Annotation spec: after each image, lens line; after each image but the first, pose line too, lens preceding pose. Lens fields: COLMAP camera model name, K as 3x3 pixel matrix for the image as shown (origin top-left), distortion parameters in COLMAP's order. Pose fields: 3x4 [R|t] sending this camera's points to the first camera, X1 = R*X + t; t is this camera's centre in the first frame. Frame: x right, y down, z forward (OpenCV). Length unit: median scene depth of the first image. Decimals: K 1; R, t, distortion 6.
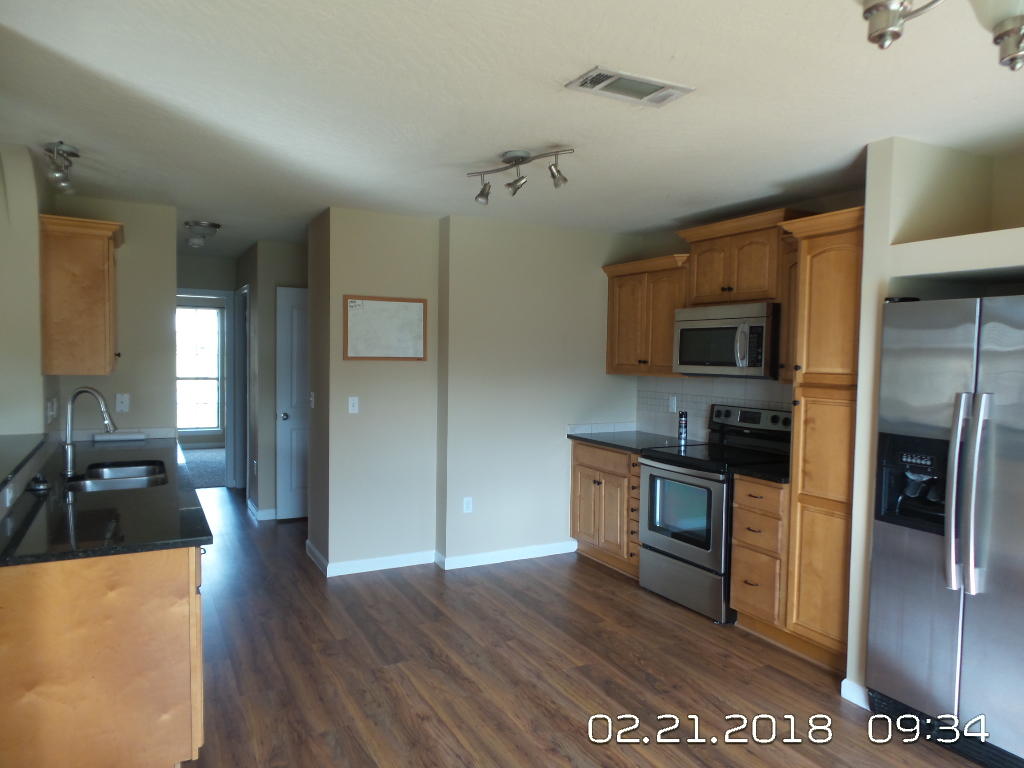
lens RADIAL K [[707.2, 0, 508.3], [0, 707.2, 394.6], [0, 0, 1]] dist [0.000617, 0.004574]
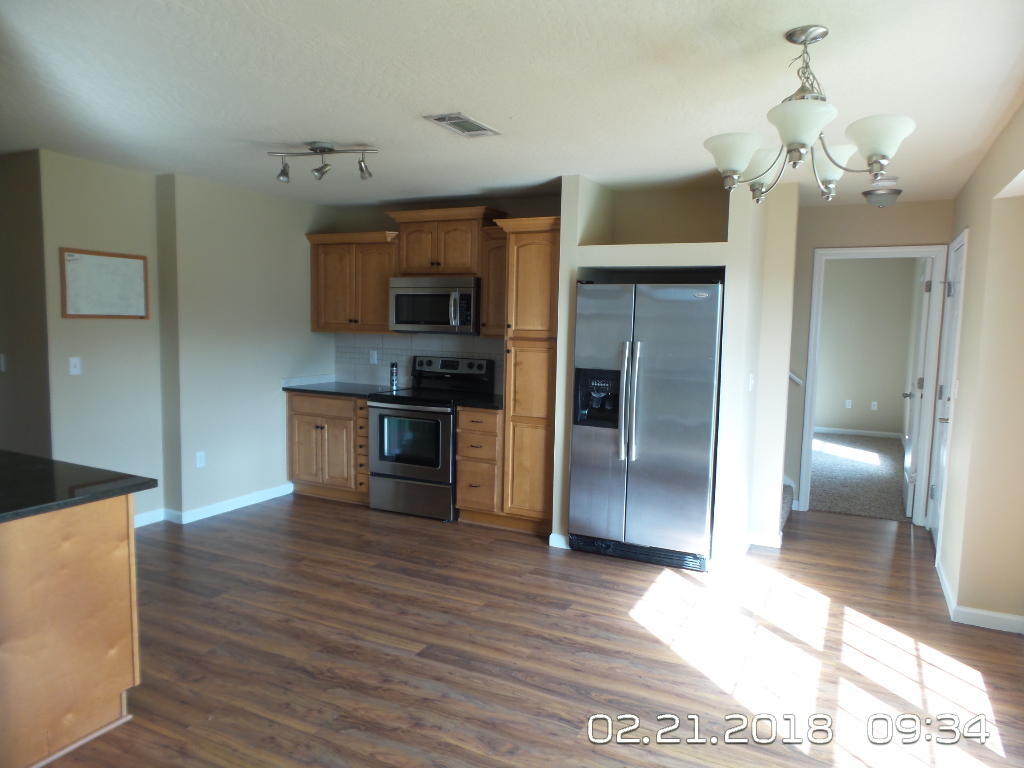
lens RADIAL K [[707.2, 0, 508.3], [0, 707.2, 394.6], [0, 0, 1]] dist [0.000617, 0.004574]
pose [[0.816208, -0.056241, 0.575014, -0.341626], [0.022134, 0.997564, 0.066153, 0.003757], [-0.577334, -0.041267, 0.815464, -0.123151]]
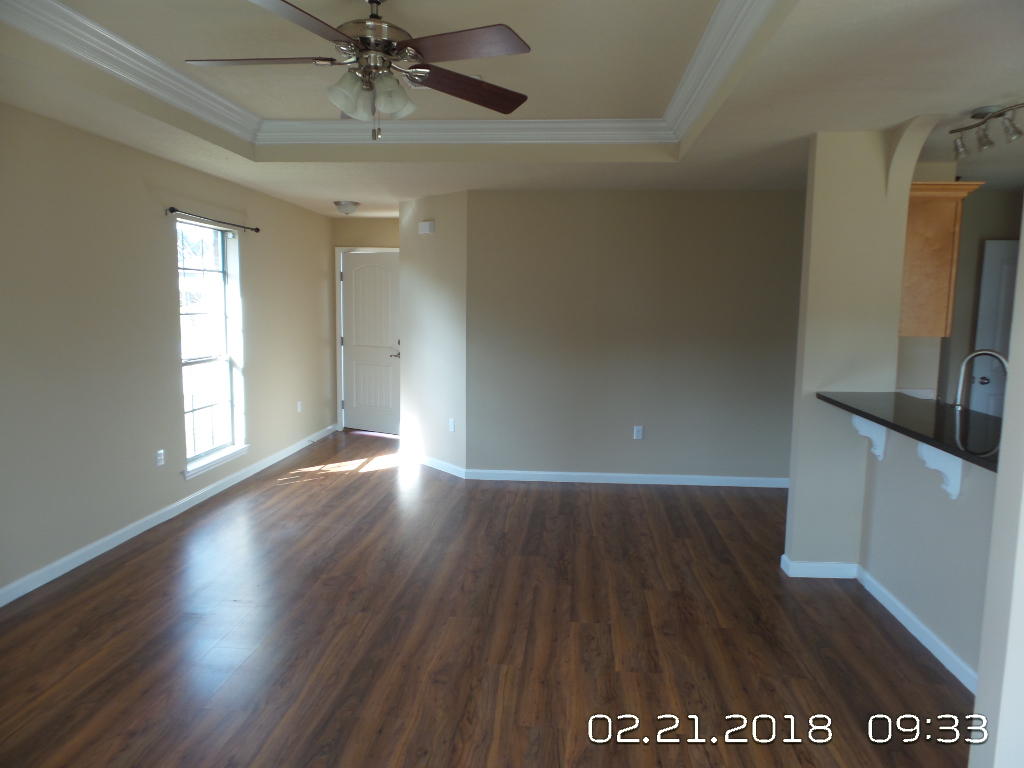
lens RADIAL K [[698.3, 0, 515.1], [0, 698.3, 396.6], [0, 0, 1]] dist [-0.004455, 0.000990]
pose [[0.839113, 0.053629, -0.541307, -0.507525], [-0.019080, 0.997418, 0.069240, 0.000205], [0.543622, -0.047772, 0.837969, -0.165761]]
